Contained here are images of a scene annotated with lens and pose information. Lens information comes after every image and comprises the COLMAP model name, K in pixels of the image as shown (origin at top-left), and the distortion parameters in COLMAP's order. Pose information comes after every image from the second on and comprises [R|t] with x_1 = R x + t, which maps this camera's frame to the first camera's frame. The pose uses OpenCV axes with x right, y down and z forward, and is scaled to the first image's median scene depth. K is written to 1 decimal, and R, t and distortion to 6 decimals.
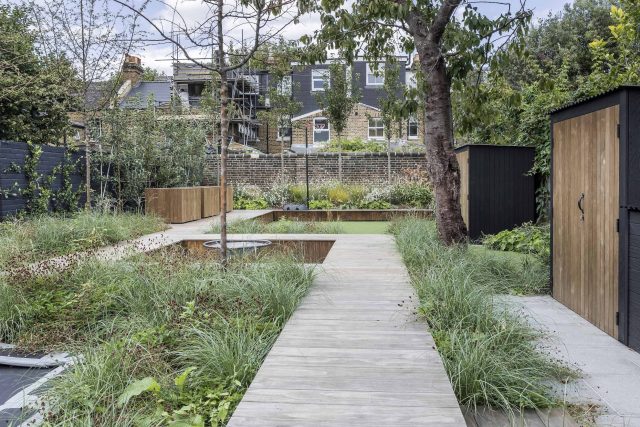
lens RADIAL K [[547.3, 0, 315.9], [0, 547.3, 188.9], [0, 0, 1]] dist [0.009116, 0.018868]
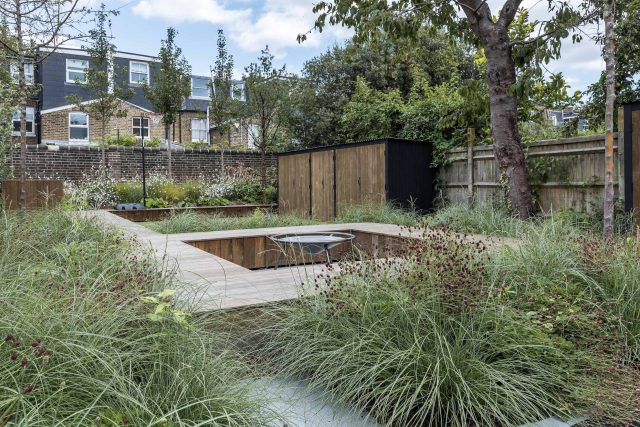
lens RADIAL K [[490.6, 0, 319.0], [0, 490.6, 178.4], [0, 0, 1]] dist [0.014204, -0.025684]
pose [[0.815320, 0.003120, 0.579002, -0.240195], [0.015523, 0.999508, -0.027244, 0.014351], [-0.578802, 0.031200, 0.814871, 0.177139]]
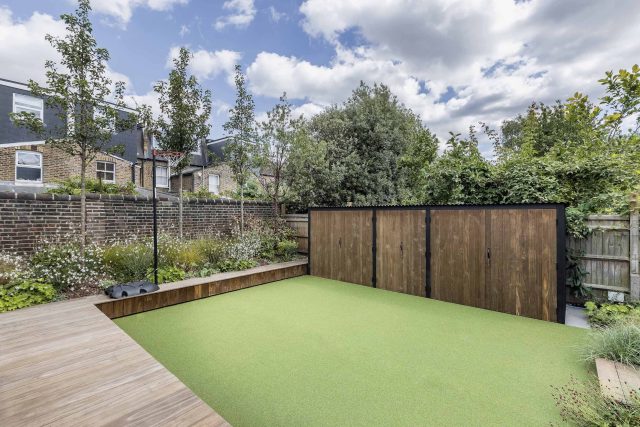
lens RADIAL K [[284.7, 0, 317.7], [0, 284.7, 211.1], [0, 0, 1]] dist [-0.000675, -0.000065]
pose [[0.570673, 0.009688, 0.821120, -0.170626], [0.012053, 0.999724, -0.020171, -0.038773], [-0.821089, 0.021408, 0.570399, 0.648061]]
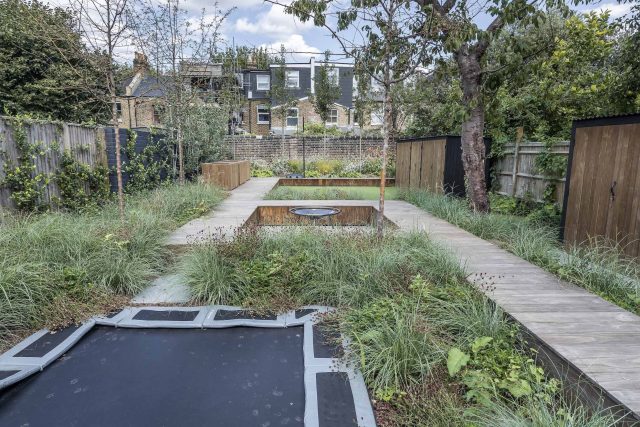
lens RADIAL K [[379.5, 0, 313.3], [0, 379.5, 212.2], [0, 0, 1]] dist [0.001898, 0.000839]
pose [[0.991071, -0.008296, 0.133078, -0.117103], [-0.010872, 0.989711, 0.142670, -0.012606], [-0.132893, -0.142843, 0.980783, 0.039463]]
